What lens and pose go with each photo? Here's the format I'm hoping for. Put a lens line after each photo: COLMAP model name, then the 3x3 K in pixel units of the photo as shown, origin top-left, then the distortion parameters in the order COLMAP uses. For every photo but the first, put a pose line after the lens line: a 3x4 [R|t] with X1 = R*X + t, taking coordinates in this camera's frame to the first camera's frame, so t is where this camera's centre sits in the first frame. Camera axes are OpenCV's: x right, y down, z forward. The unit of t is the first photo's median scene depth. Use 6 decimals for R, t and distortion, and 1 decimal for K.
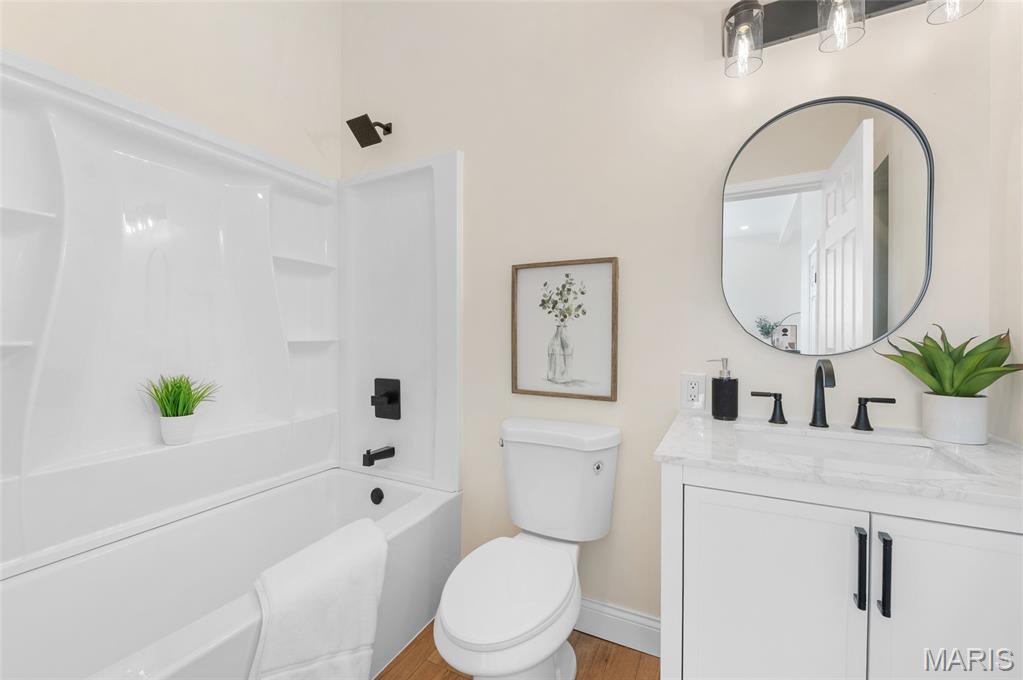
lens RADIAL K [[410.3, 0, 508.6], [0, 410.3, 346.5], [0, 0, 1]] dist [-0.014781, -0.000294]
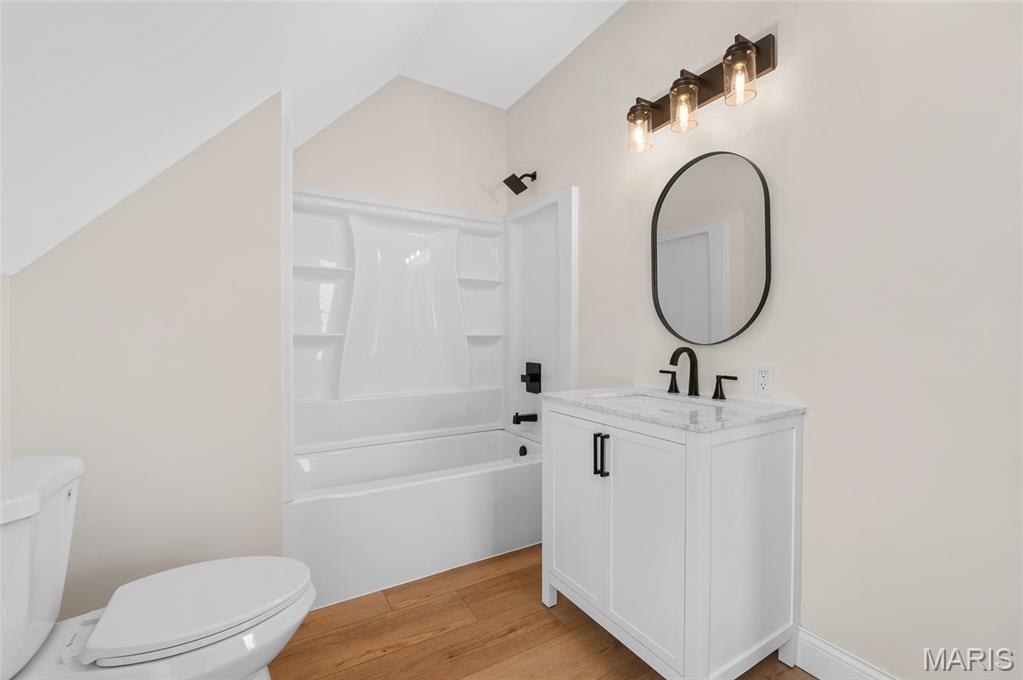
lens RADIAL K [[424.1, 0, 511.5], [0, 424.1, 337.6], [0, 0, 1]] dist [0.002988, 0.000837]
pose [[0.850397, -0.004835, -0.526120, 0.398439], [0.004403, 0.999988, -0.002074, -0.001277], [0.526124, -0.000553, 0.850408, -0.232827]]
